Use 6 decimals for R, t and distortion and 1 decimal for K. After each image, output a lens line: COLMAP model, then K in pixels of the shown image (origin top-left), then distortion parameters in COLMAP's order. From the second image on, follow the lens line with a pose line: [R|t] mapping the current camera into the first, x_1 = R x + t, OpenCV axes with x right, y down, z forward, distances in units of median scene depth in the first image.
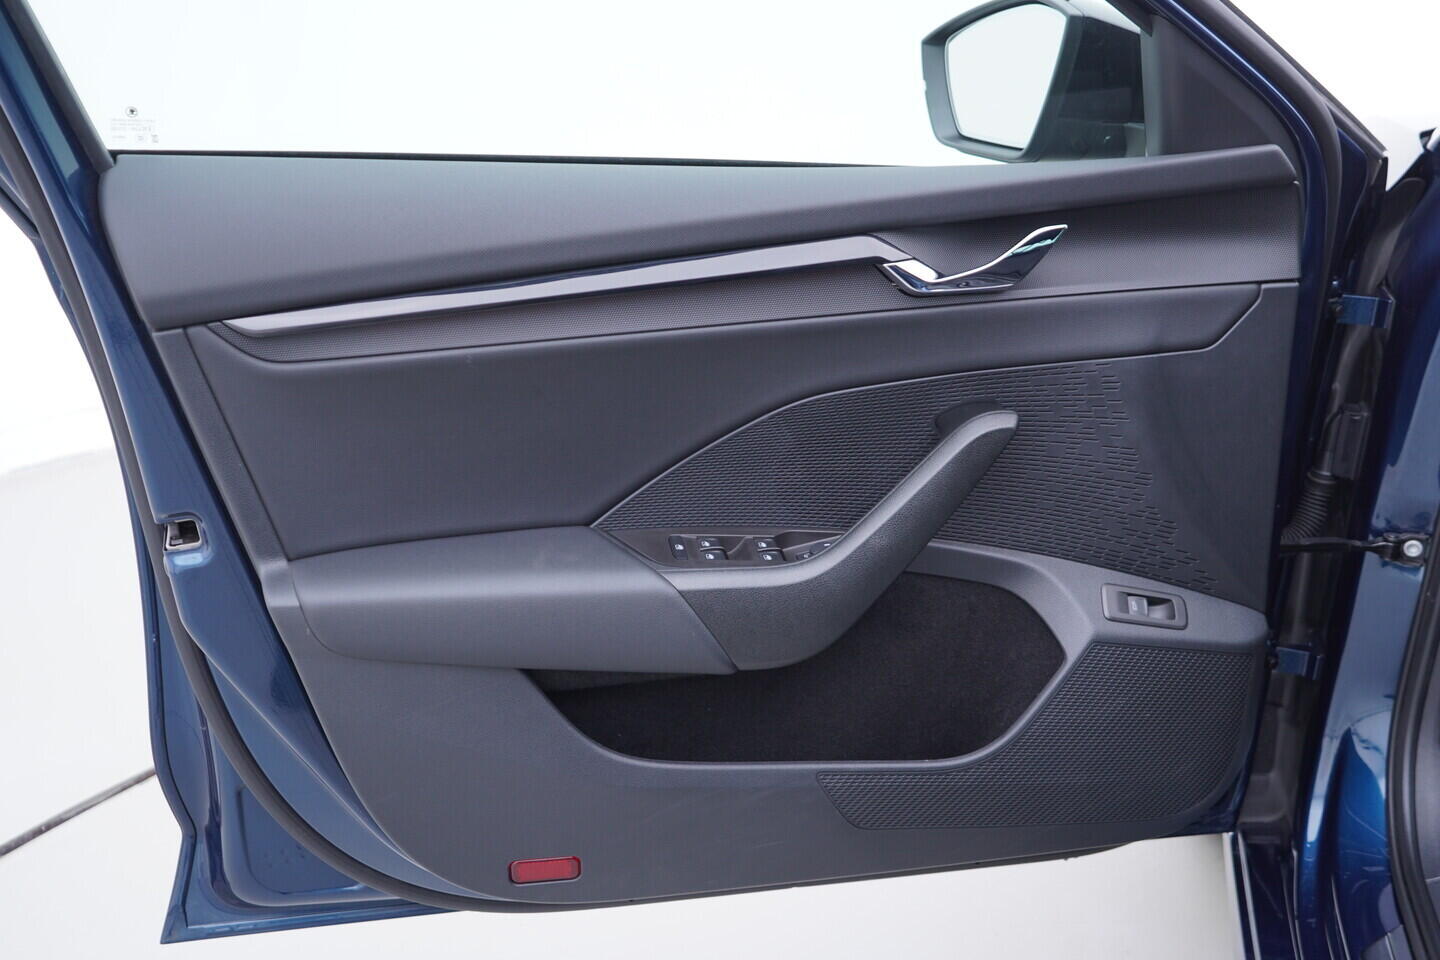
lens RADIAL K [[1494.8, 0, 673.3], [0, 1494.8, 480.0], [0, 0, 1]] dist [-0.012827, 0.030689]
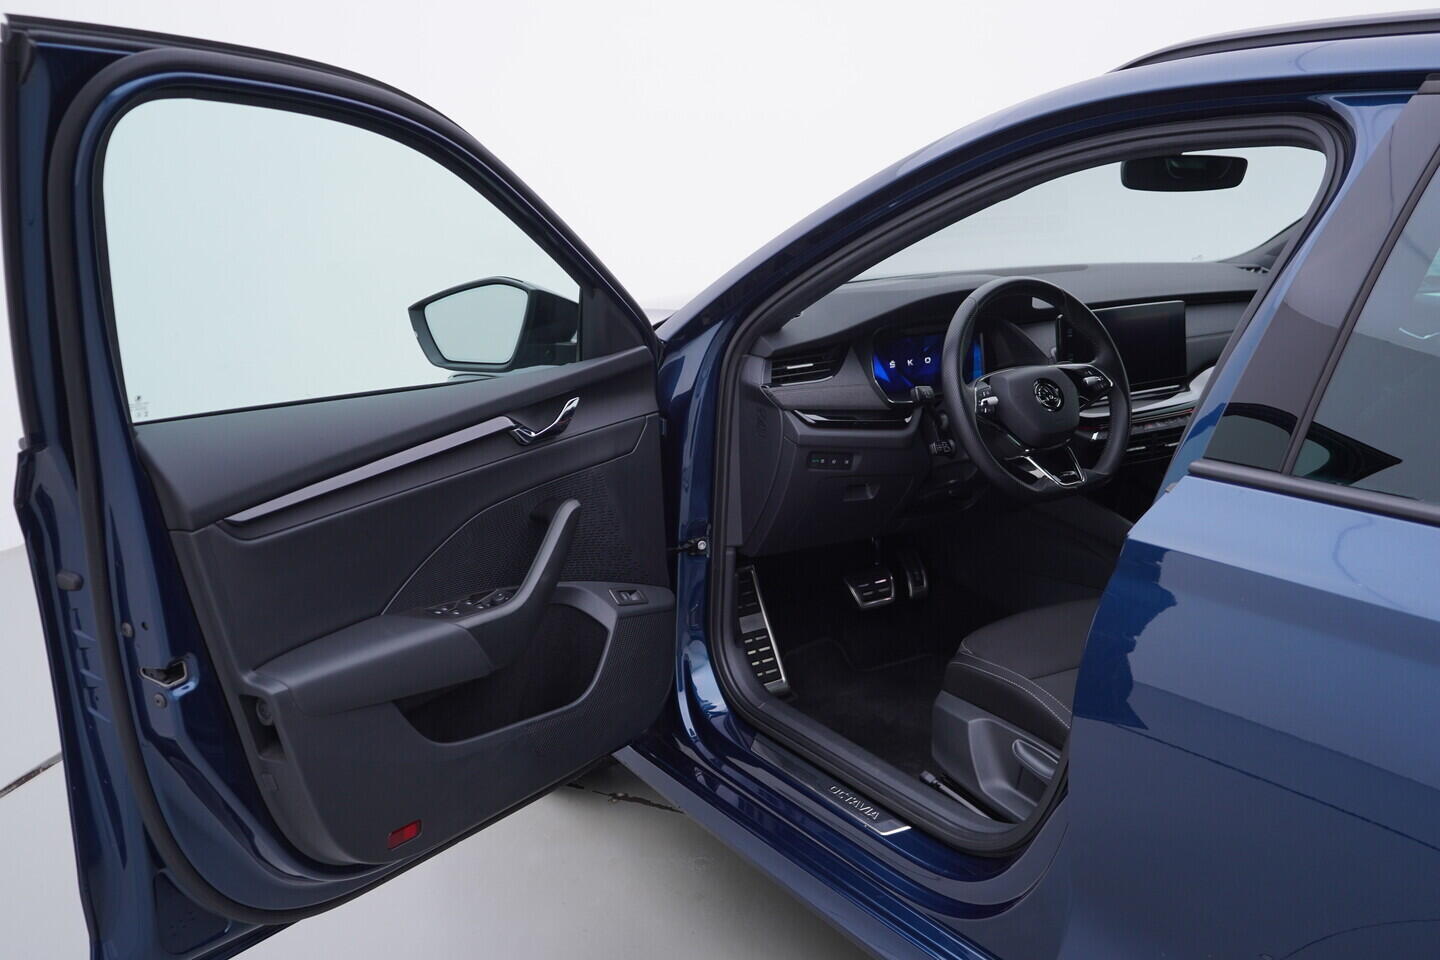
lens RADIAL K [[1541.5, 0, 720.0], [0, 1541.5, 480.0], [0, 0, 1]] dist [-0.016588, 0.003888]
pose [[0.685506, -0.160874, 0.710071, -0.978956], [0.255795, 0.966325, -0.028015, 0.030348], [-0.681653, 0.200838, 0.703572, -0.461250]]
